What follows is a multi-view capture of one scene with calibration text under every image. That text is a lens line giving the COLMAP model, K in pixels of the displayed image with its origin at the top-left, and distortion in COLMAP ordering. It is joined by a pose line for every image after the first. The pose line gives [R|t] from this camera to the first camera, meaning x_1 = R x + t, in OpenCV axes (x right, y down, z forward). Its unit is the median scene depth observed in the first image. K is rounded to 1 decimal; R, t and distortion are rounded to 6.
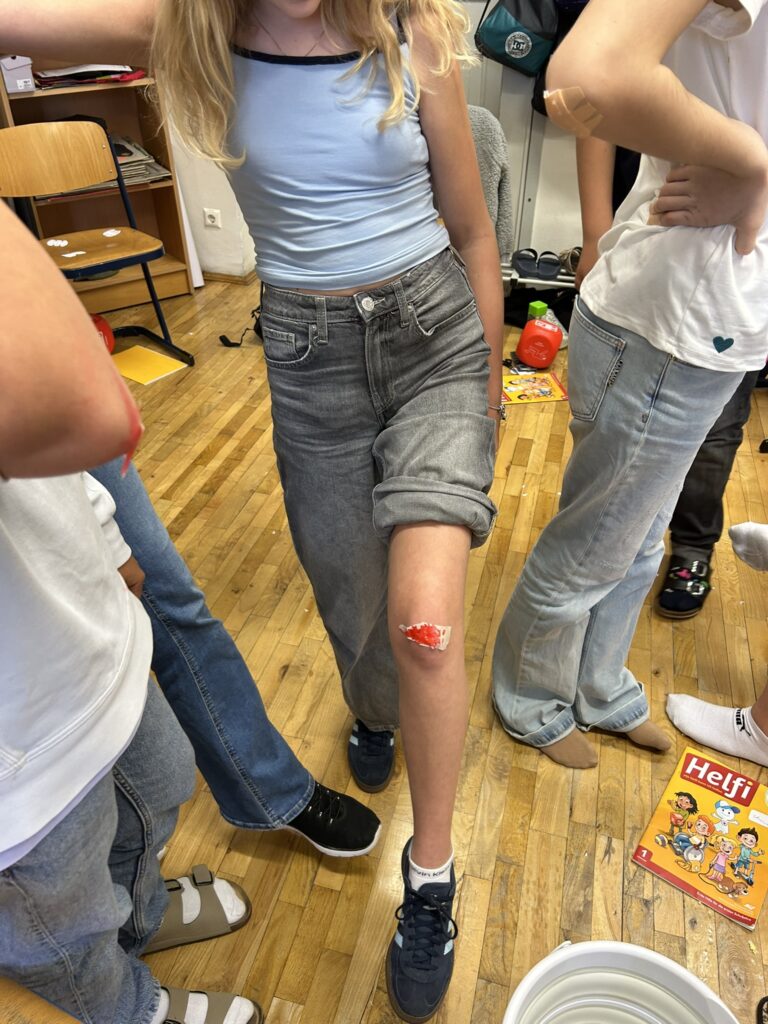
lens RADIAL K [[767.3, 0, 383.1], [0, 767.3, 513.3], [0, 0, 1]] dist [-0.008013, -0.002950]
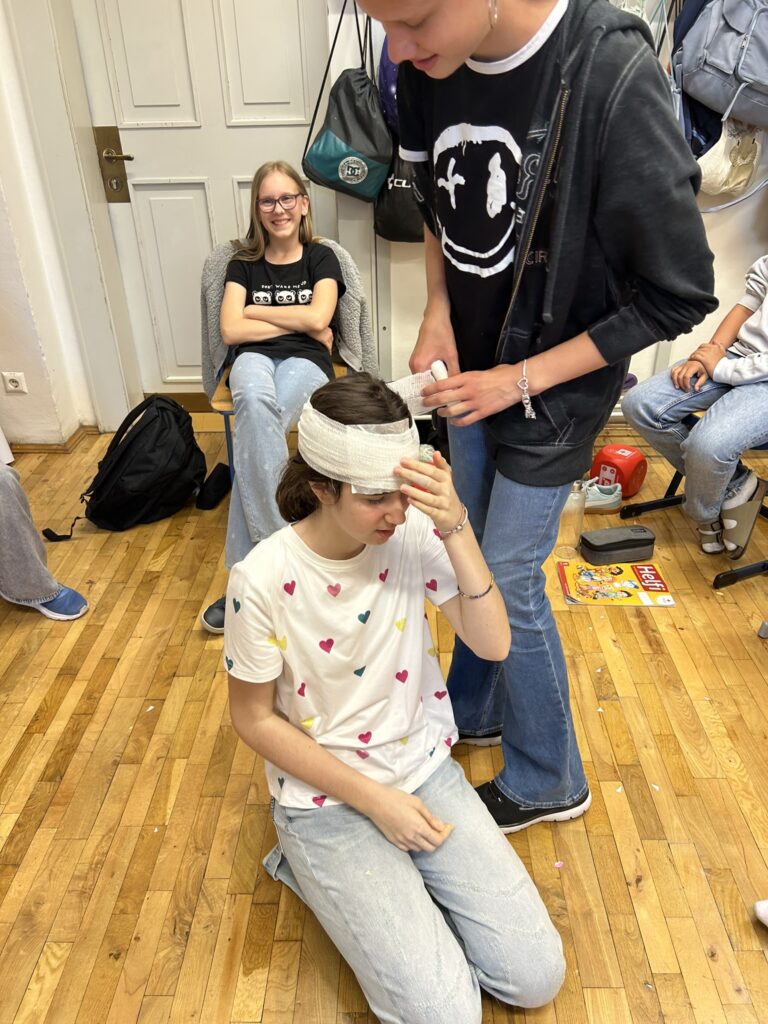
lens RADIAL K [[767.3, 0, 385.7], [0, 767.3, 512.3], [0, 0, 1]] dist [-0.008013, -0.002950]
pose [[0.968310, -0.147587, 0.201480, -0.027756], [0.169683, 0.980702, -0.097118, -0.132392], [-0.183259, 0.128228, 0.974666, 0.177569]]
